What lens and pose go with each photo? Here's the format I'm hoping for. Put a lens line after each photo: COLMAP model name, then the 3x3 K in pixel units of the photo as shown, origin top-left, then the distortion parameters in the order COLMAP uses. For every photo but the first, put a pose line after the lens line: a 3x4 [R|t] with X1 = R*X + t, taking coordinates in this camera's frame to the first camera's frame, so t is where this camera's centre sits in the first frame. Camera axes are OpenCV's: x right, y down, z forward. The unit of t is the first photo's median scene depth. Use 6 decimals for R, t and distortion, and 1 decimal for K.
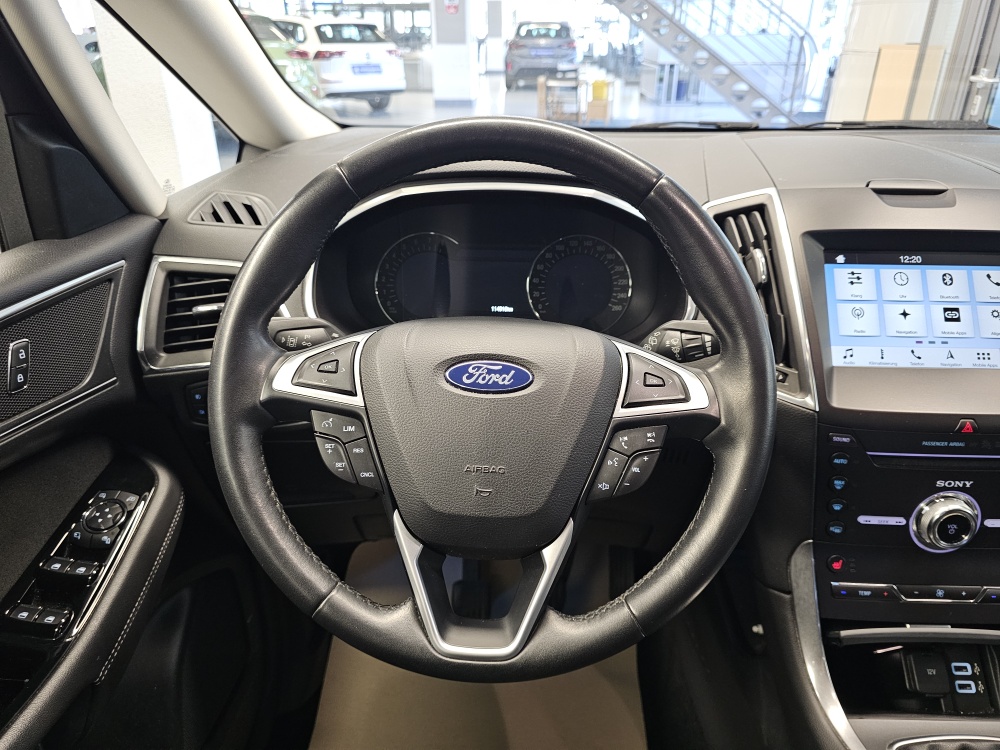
lens RADIAL K [[692.6, 0, 497.0], [0, 692.6, 375.8], [0, 0, 1]] dist [0.043219, -0.045864]
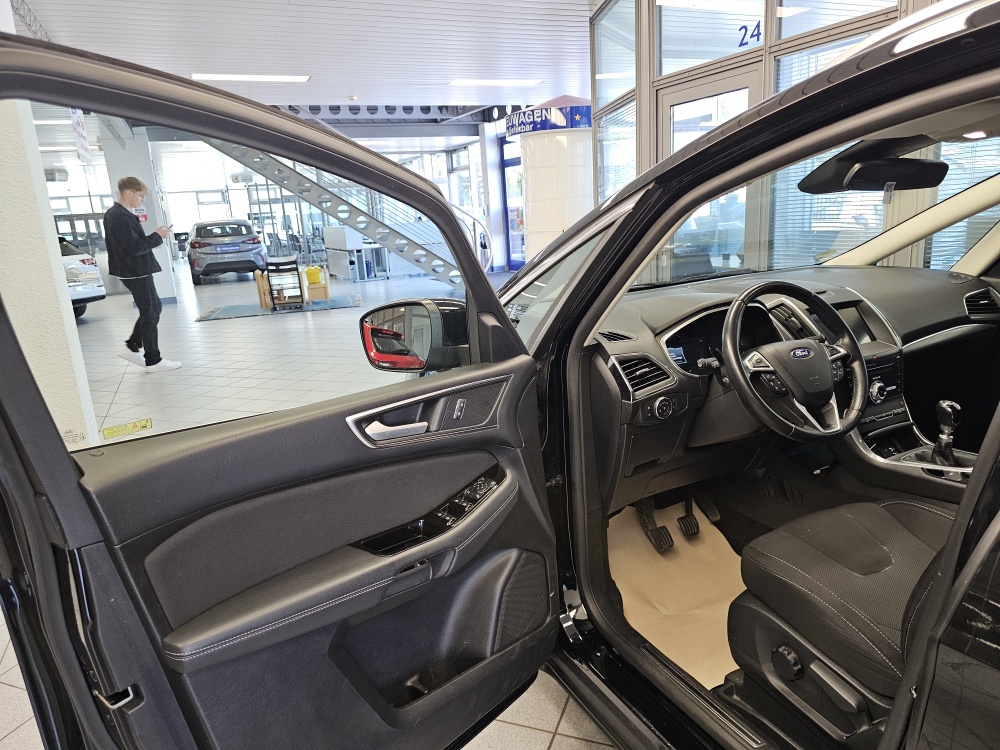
lens RADIAL K [[692.6, 0, 504.7], [0, 692.6, 376.8], [0, 0, 1]] dist [0.043219, -0.045864]
pose [[0.866867, -0.170717, 0.468398, -2.125532], [0.274321, 0.947856, -0.162223, 0.194003], [-0.416280, 0.269117, 0.868497, -0.949017]]
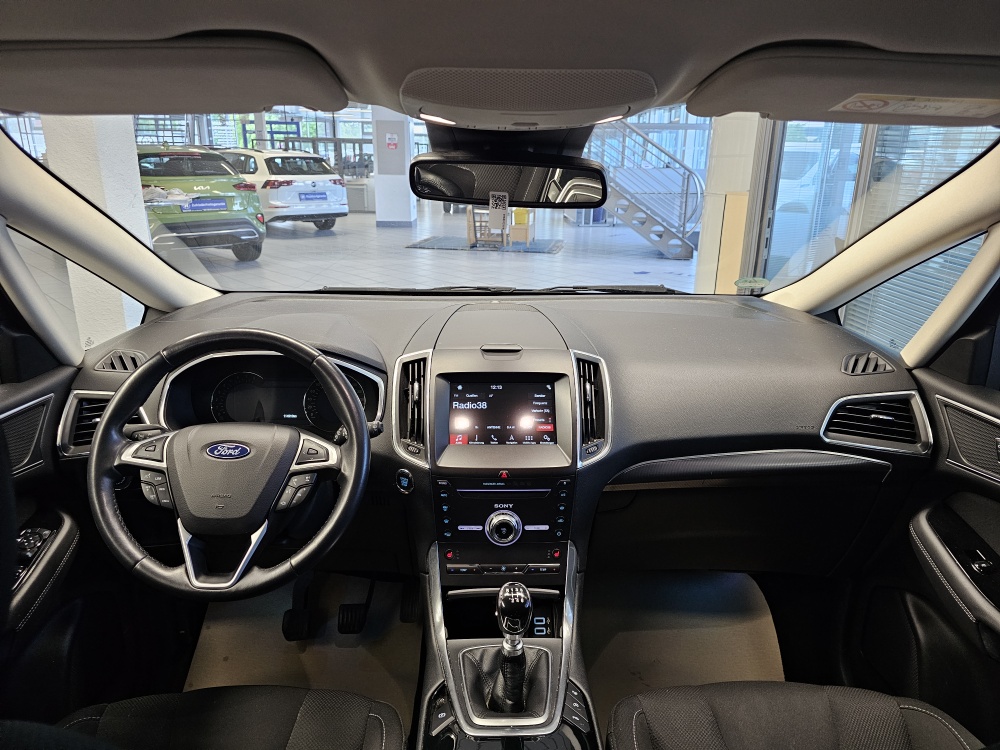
lens RADIAL K [[692.6, 0, 500.0], [0, 692.6, 364.3], [0, 0, 1]] dist [0.043219, -0.045864]
pose [[0.997696, -0.010897, 0.066960, 0.507783], [0.021590, 0.986700, -0.161112, 0.075947], [-0.064314, 0.162186, 0.984662, -0.881577]]
